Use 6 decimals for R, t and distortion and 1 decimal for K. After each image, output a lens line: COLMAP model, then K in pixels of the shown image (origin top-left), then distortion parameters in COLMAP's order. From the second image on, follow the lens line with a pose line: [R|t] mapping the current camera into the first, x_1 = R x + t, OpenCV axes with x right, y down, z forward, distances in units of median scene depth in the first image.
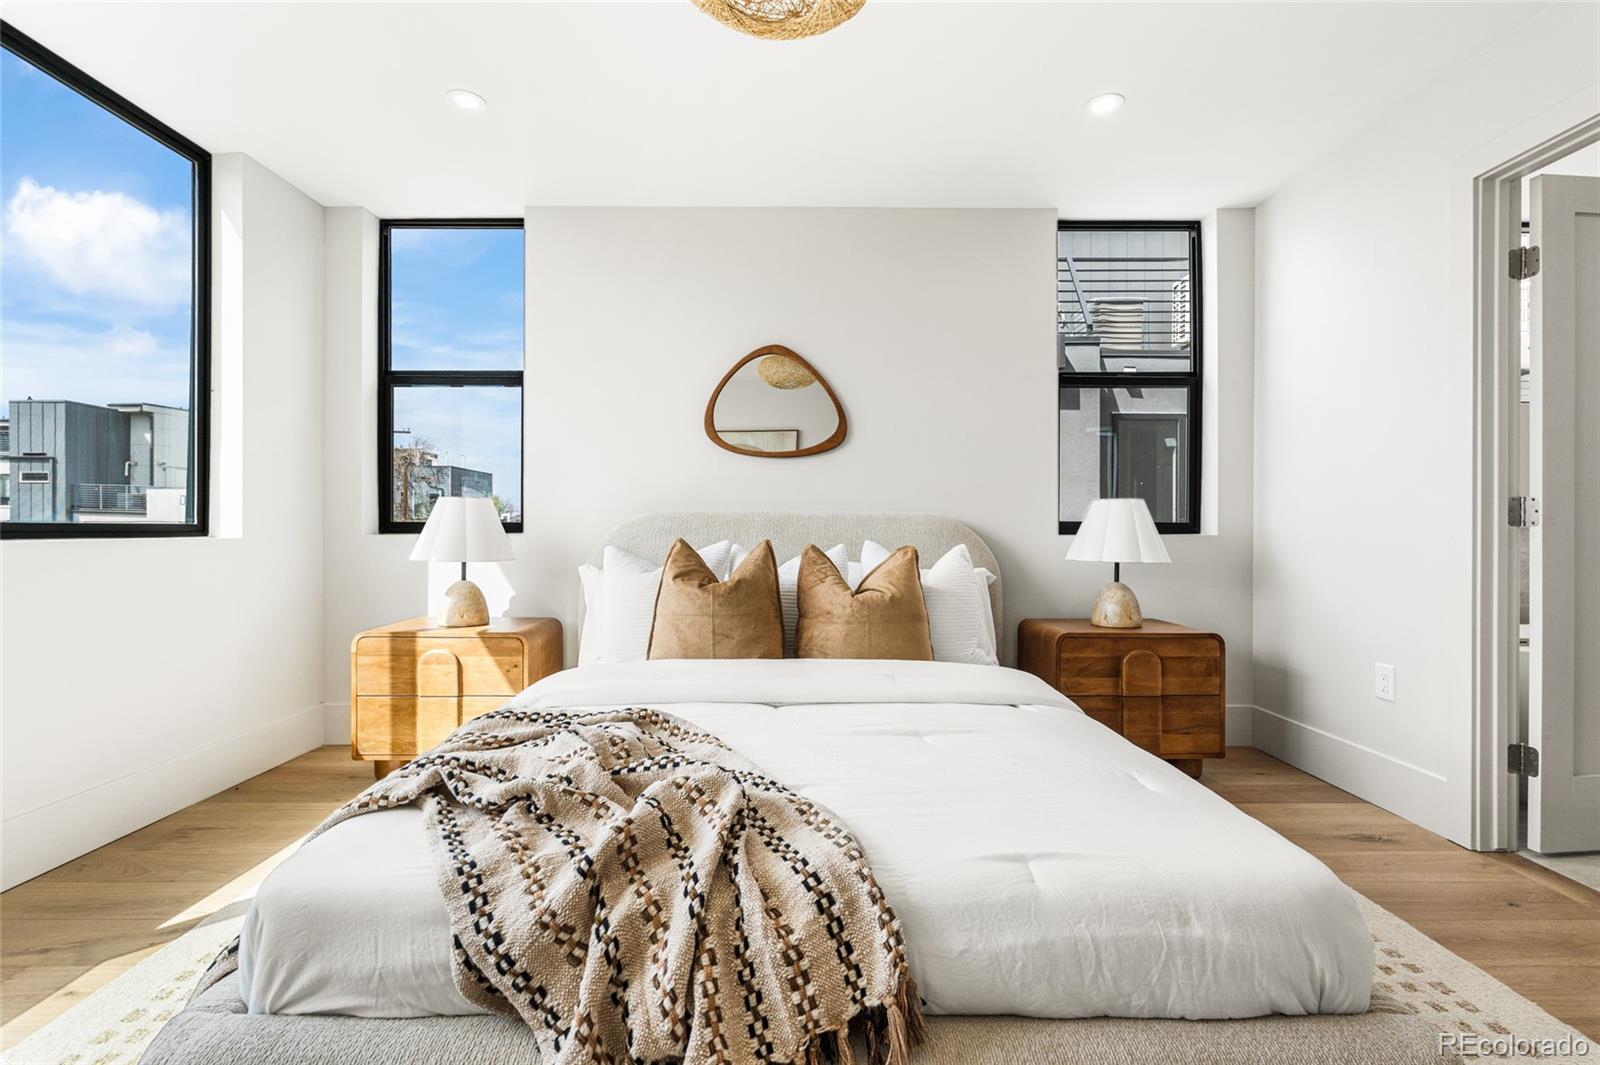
lens RADIAL K [[715.0, 0, 805.8], [0, 715.0, 528.4], [0, 0, 1]] dist [-0.002741, 0.000258]
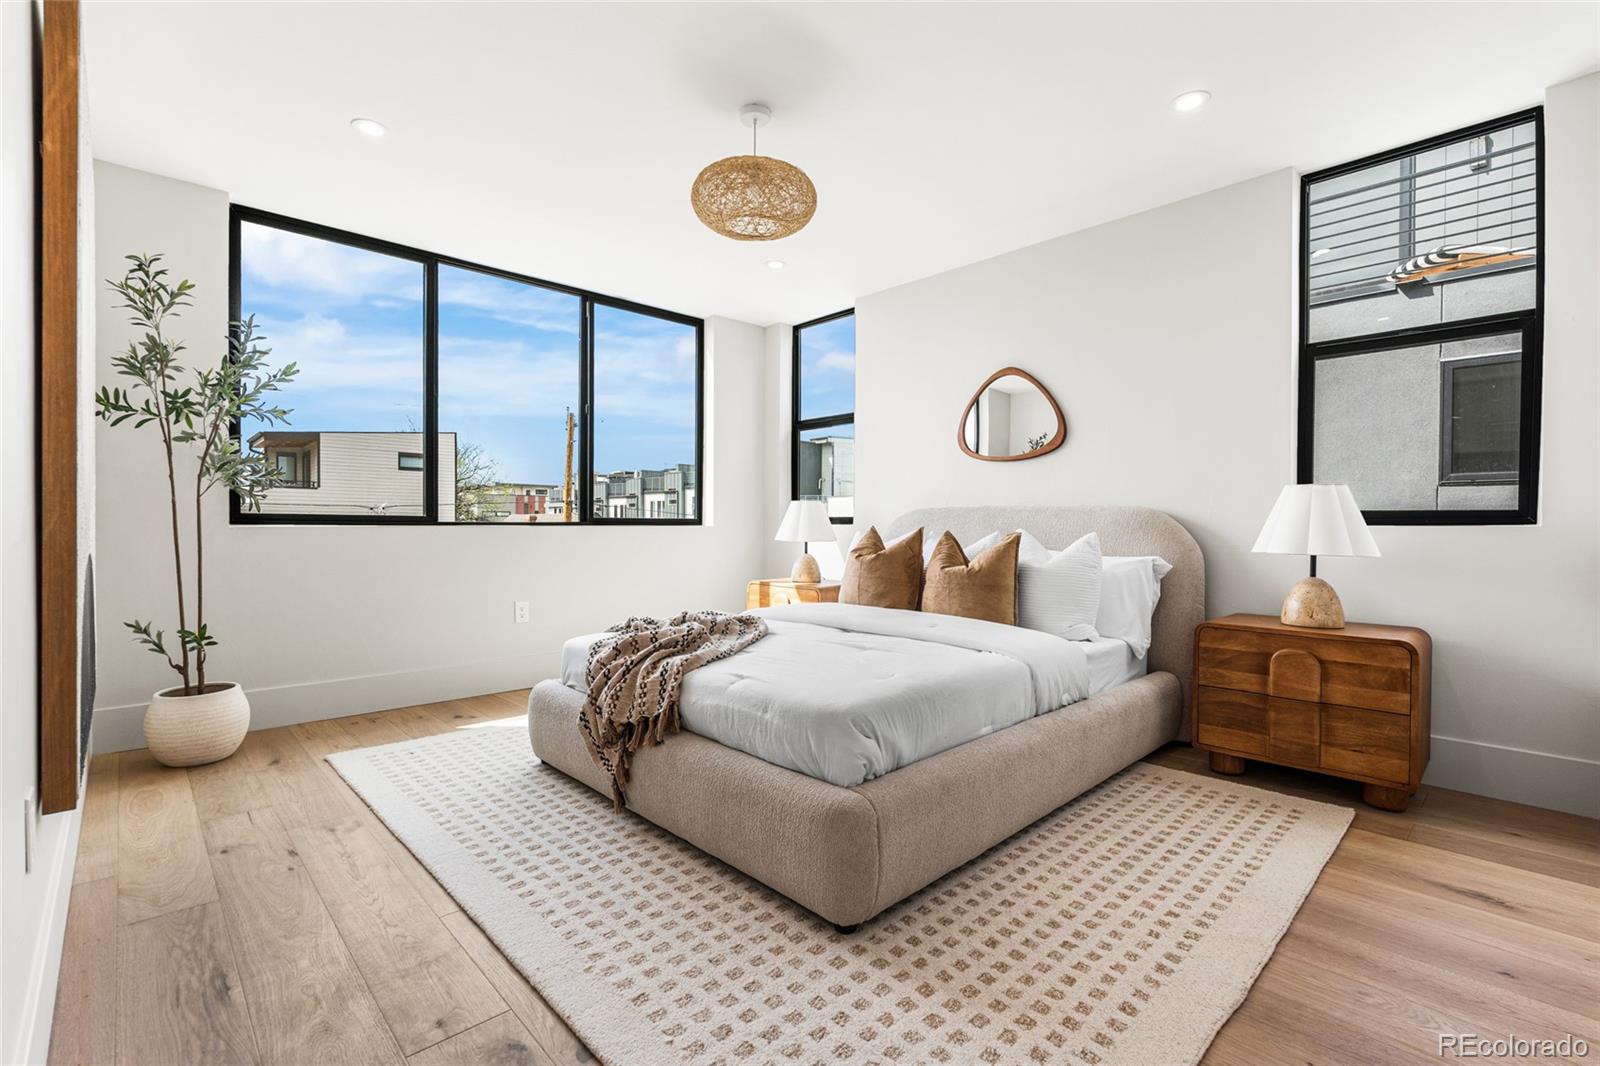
lens RADIAL K [[715.0, 0, 790.7], [0, 715.0, 533.3], [0, 0, 1]] dist [-0.002741, 0.000258]
pose [[0.677715, 0.008785, -0.735272, 0.704342], [-0.002321, 0.999949, 0.009809, 0.013747], [0.735321, -0.004941, 0.677701, -0.099326]]
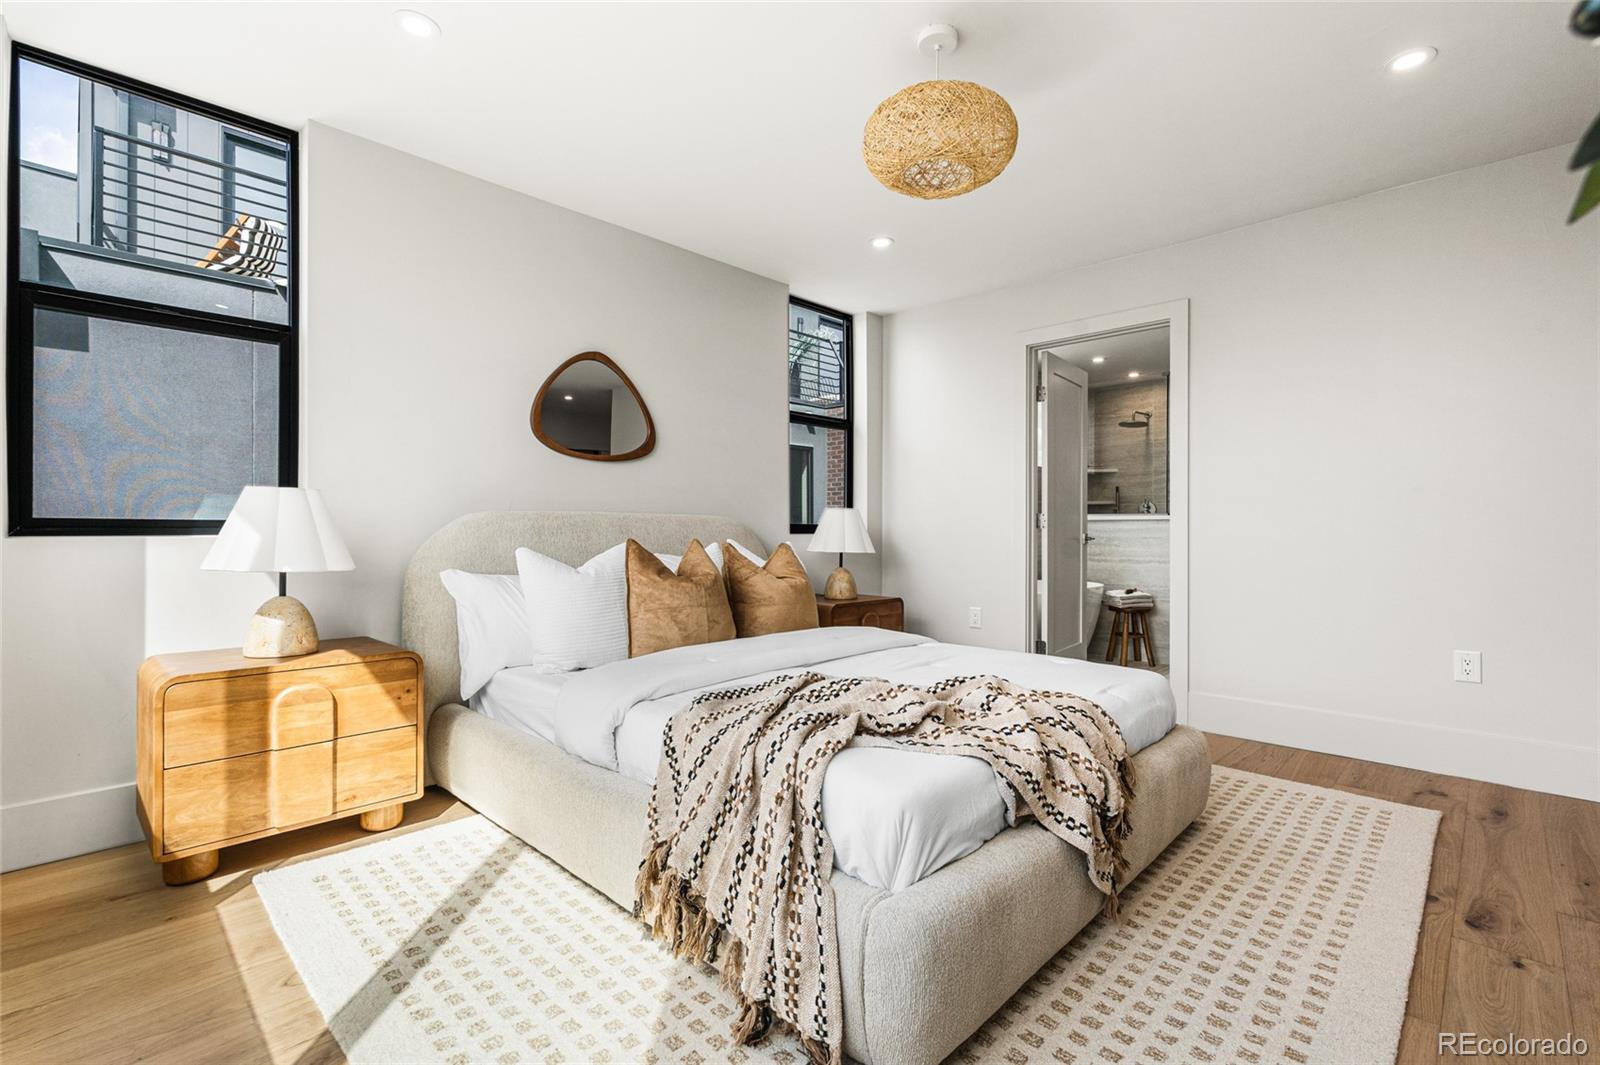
lens RADIAL K [[715.0, 0, 807.1], [0, 715.0, 531.0], [0, 0, 1]] dist [-0.002741, 0.000258]
pose [[0.701220, -0.000813, 0.712944, -0.665355], [-0.001645, 0.999995, 0.002759, -0.000707], [-0.712943, -0.003107, 0.701215, 0.064508]]
